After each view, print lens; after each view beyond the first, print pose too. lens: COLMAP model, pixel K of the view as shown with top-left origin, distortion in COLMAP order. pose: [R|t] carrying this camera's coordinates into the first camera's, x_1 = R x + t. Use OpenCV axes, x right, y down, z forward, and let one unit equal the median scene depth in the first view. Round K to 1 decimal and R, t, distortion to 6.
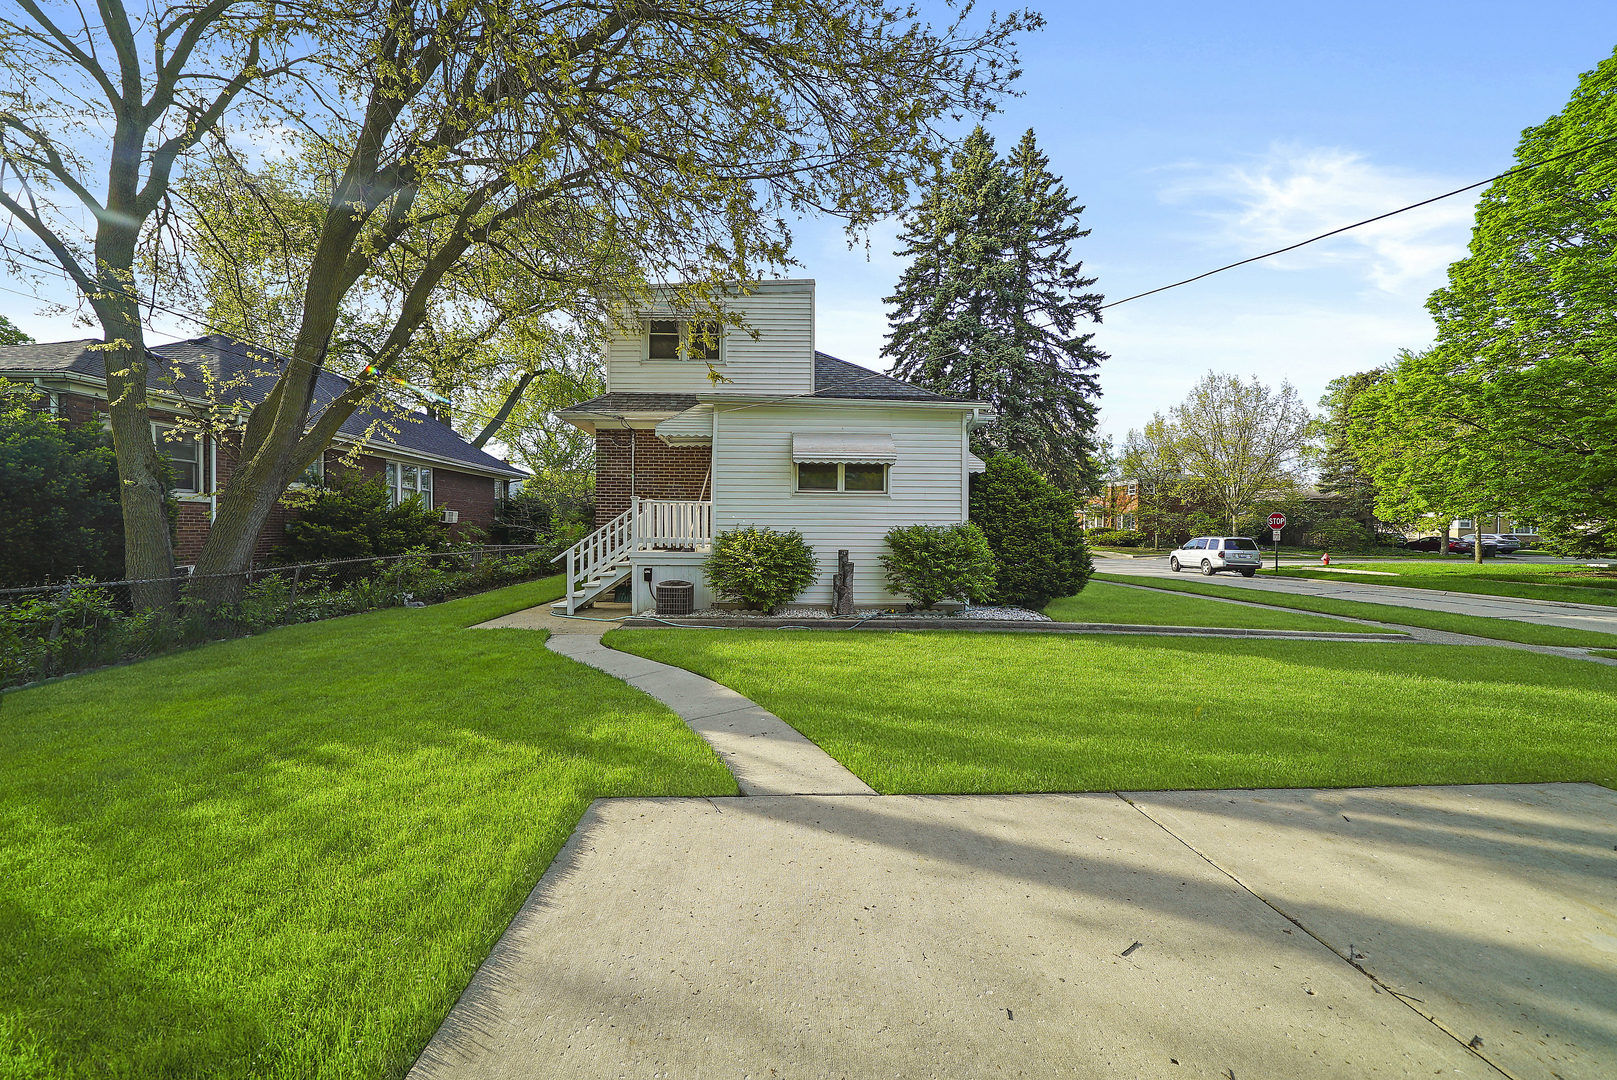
lens RADIAL K [[601.0, 0, 805.2], [0, 601.0, 534.4], [0, 0, 1]] dist [-0.021827, -0.000104]
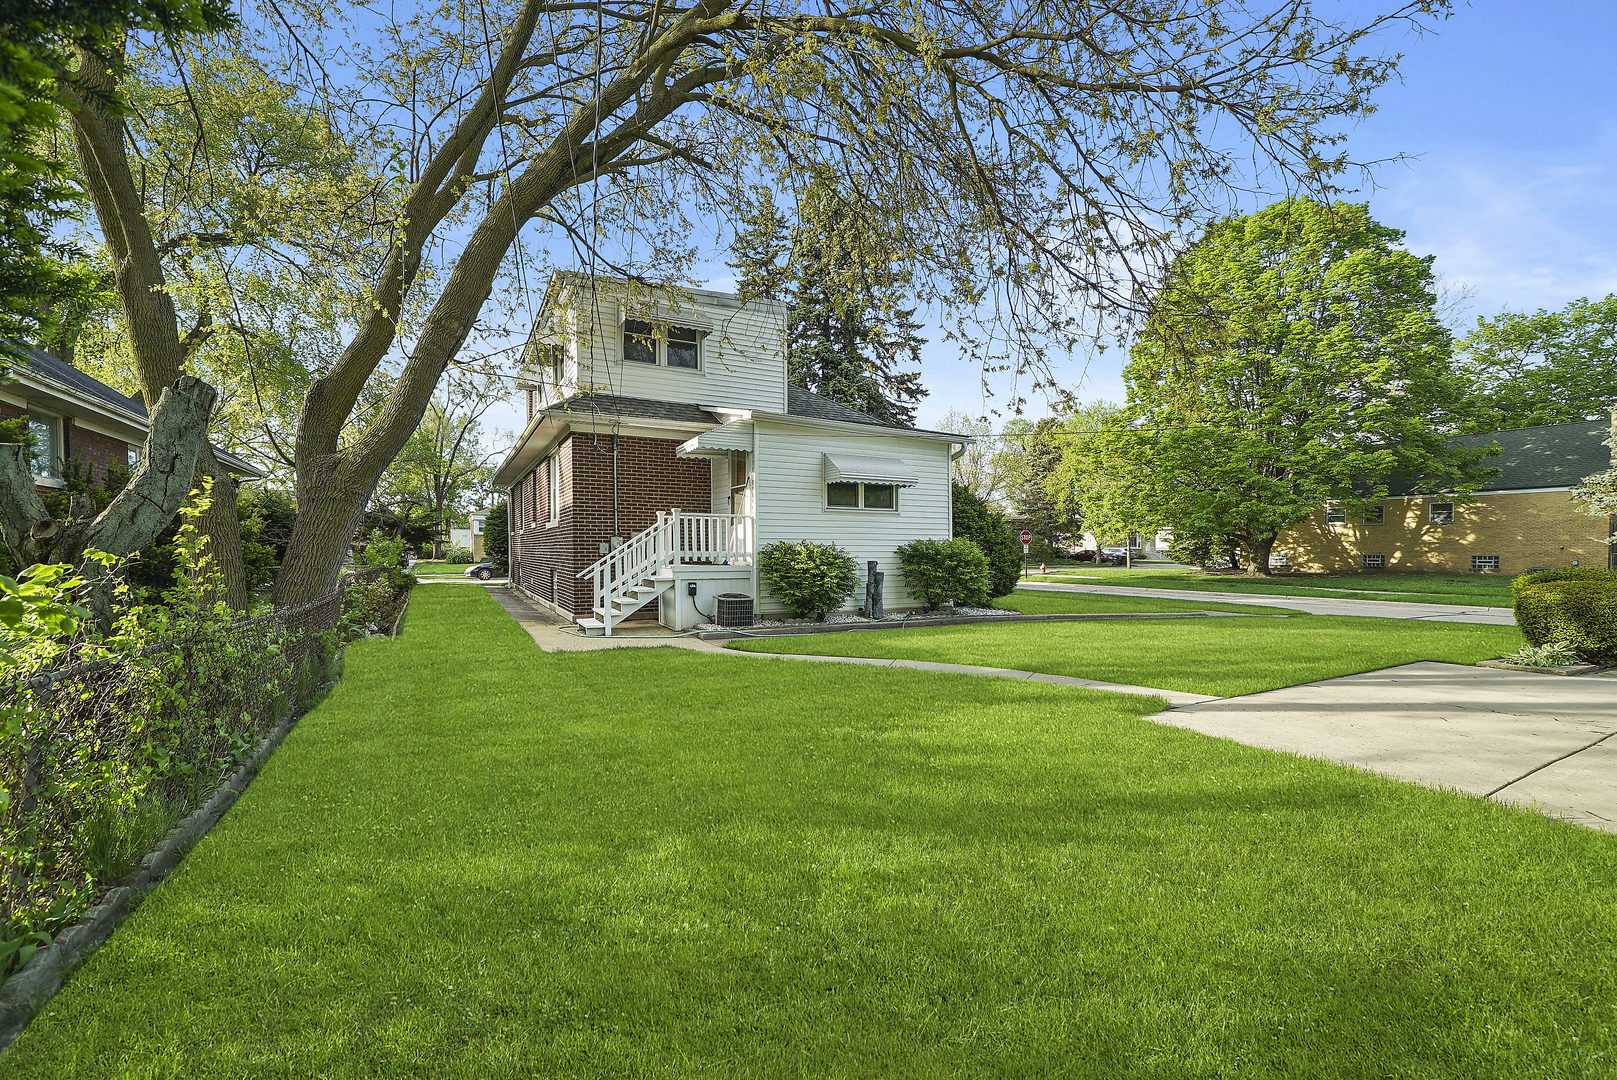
lens RADIAL K [[648.0, 0, 810.3], [0, 648.0, 549.6], [0, 0, 1]] dist [-0.001117, -0.000186]
pose [[0.897443, -0.006649, 0.441080, -0.532890], [0.008614, 0.999960, -0.002454, 0.006670], [-0.441046, 0.006002, 0.897464, -0.031364]]
